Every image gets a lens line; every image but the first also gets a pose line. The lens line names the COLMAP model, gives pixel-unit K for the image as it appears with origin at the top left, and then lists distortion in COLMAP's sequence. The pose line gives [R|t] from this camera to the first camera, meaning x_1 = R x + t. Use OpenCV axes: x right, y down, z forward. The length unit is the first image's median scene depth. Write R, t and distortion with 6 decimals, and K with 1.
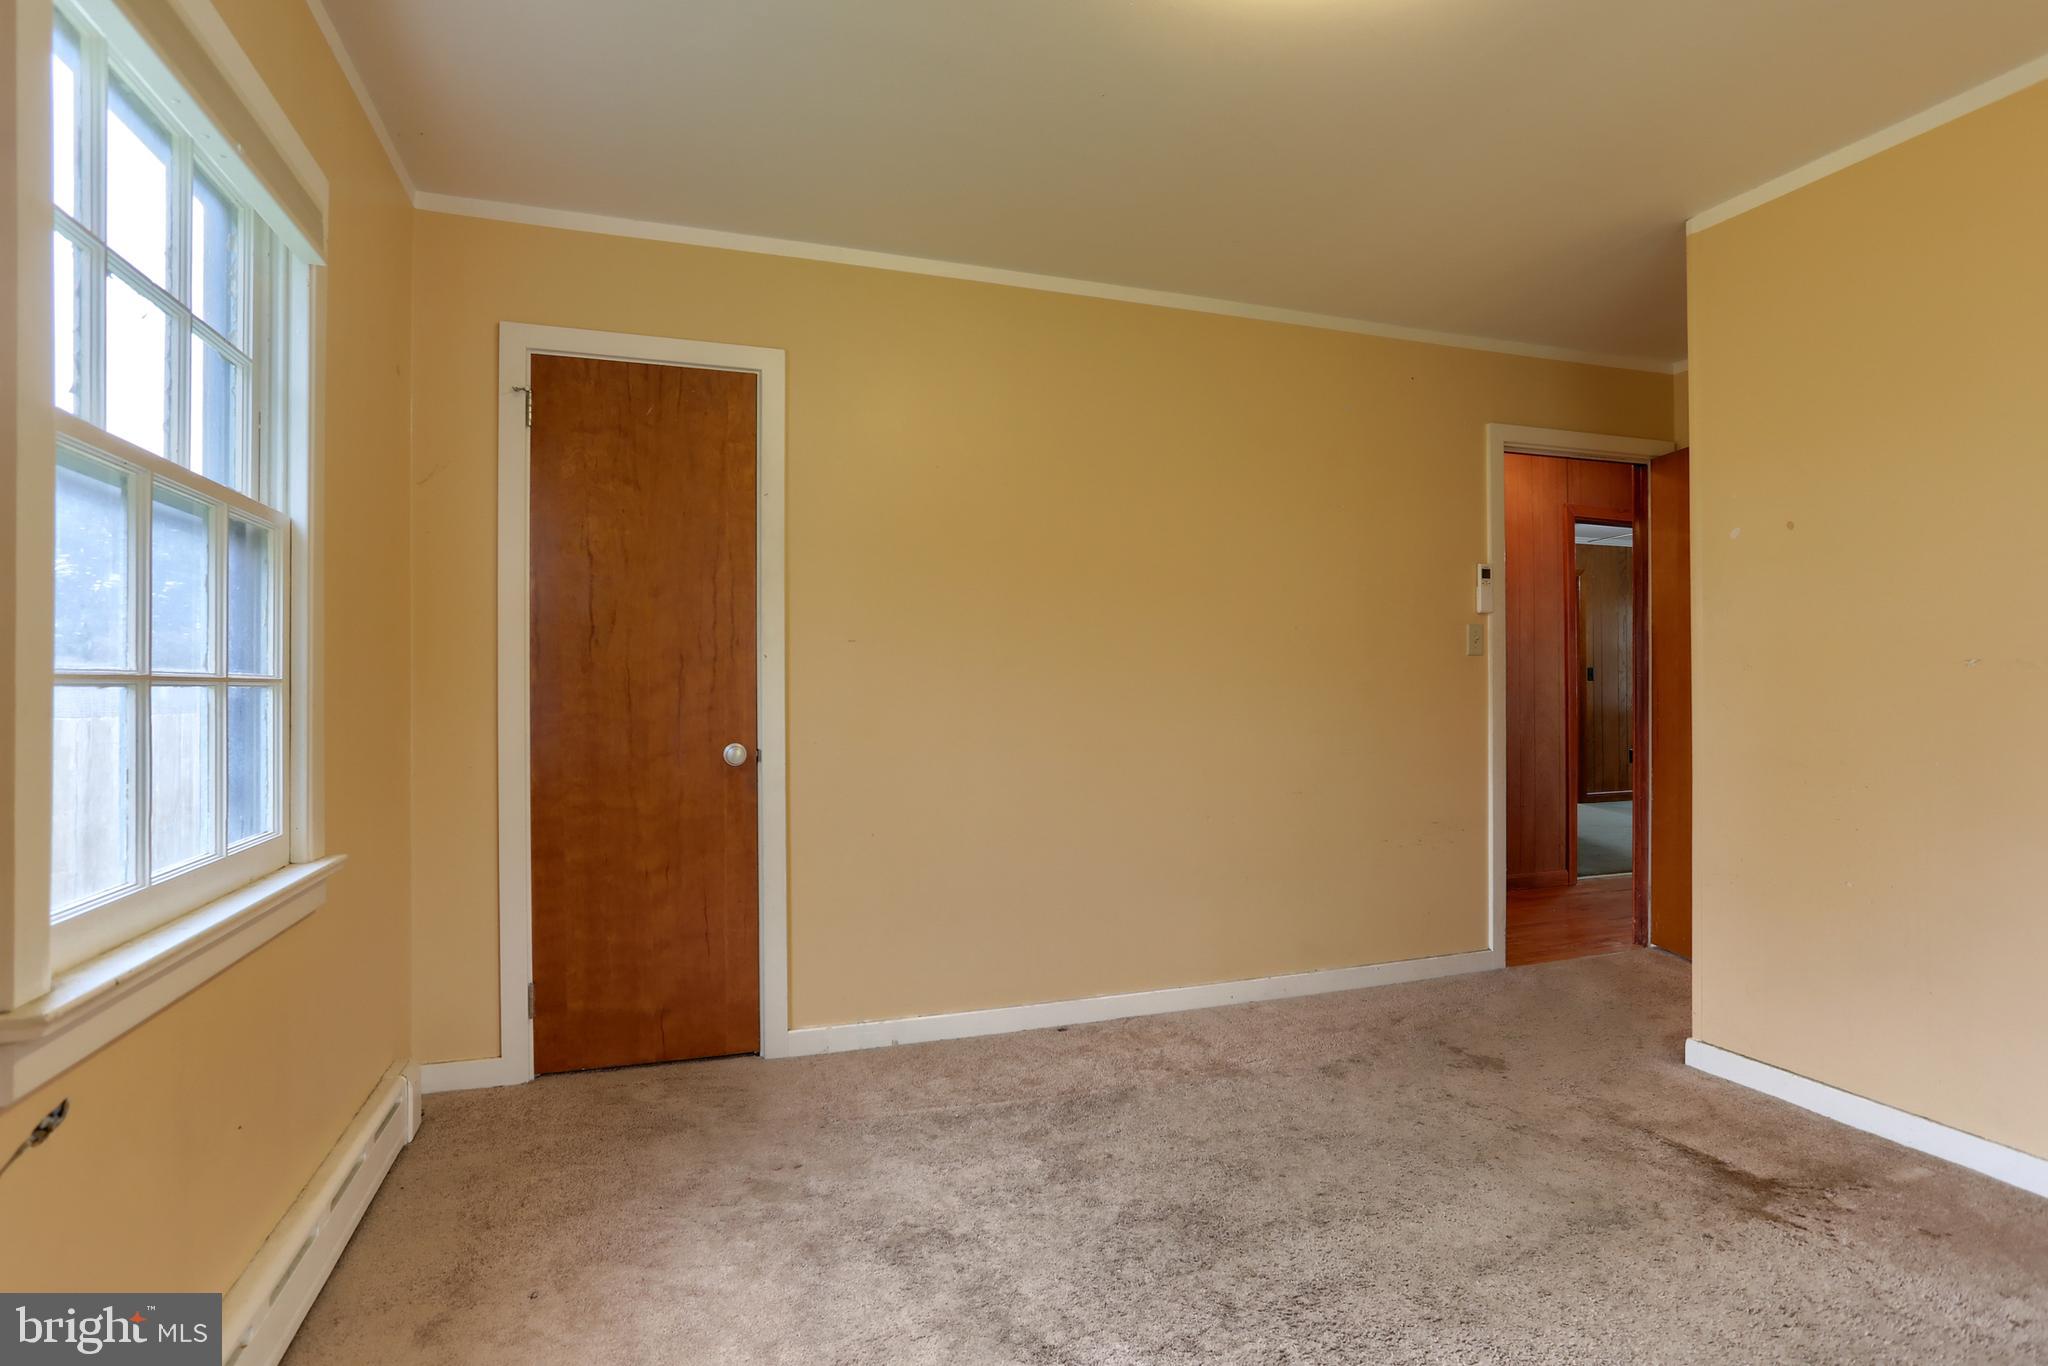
lens RADIAL K [[1030.2, 0, 1029.1], [0, 1030.2, 675.6], [0, 0, 1]] dist [-0.069085, 0.037631]
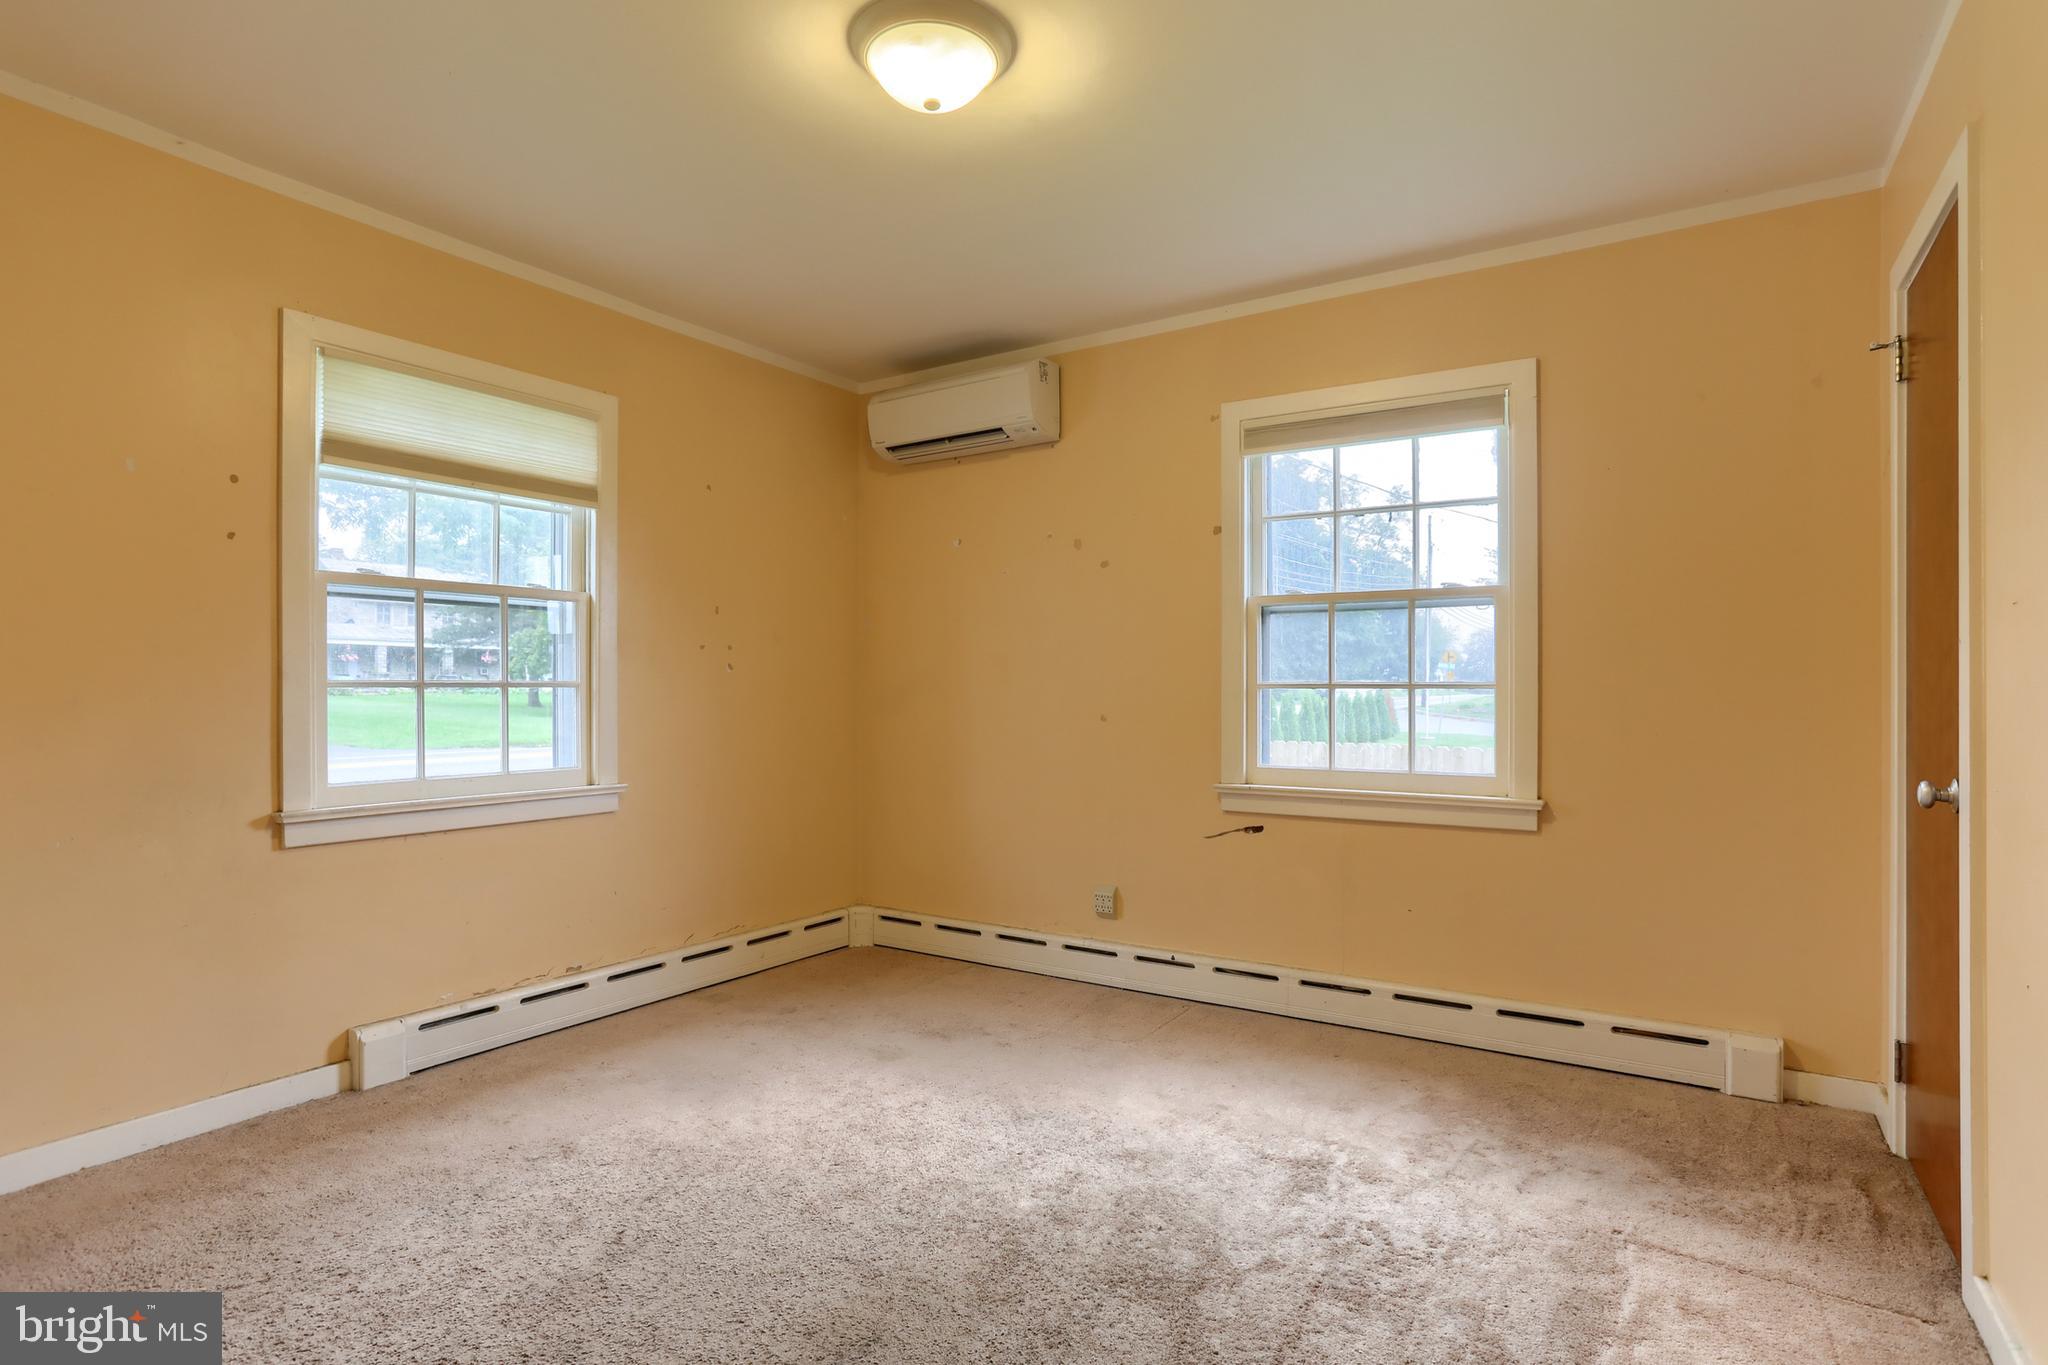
lens RADIAL K [[1005.2, 0, 1024.9], [0, 1005.2, 675.0], [0, 0, 1]] dist [-0.065186, 0.033955]
pose [[-0.794412, -0.005575, -0.607354, 0.773525], [0.004844, 0.999868, -0.015514, 0.007651], [0.607360, -0.015267, -0.794280, 1.581131]]
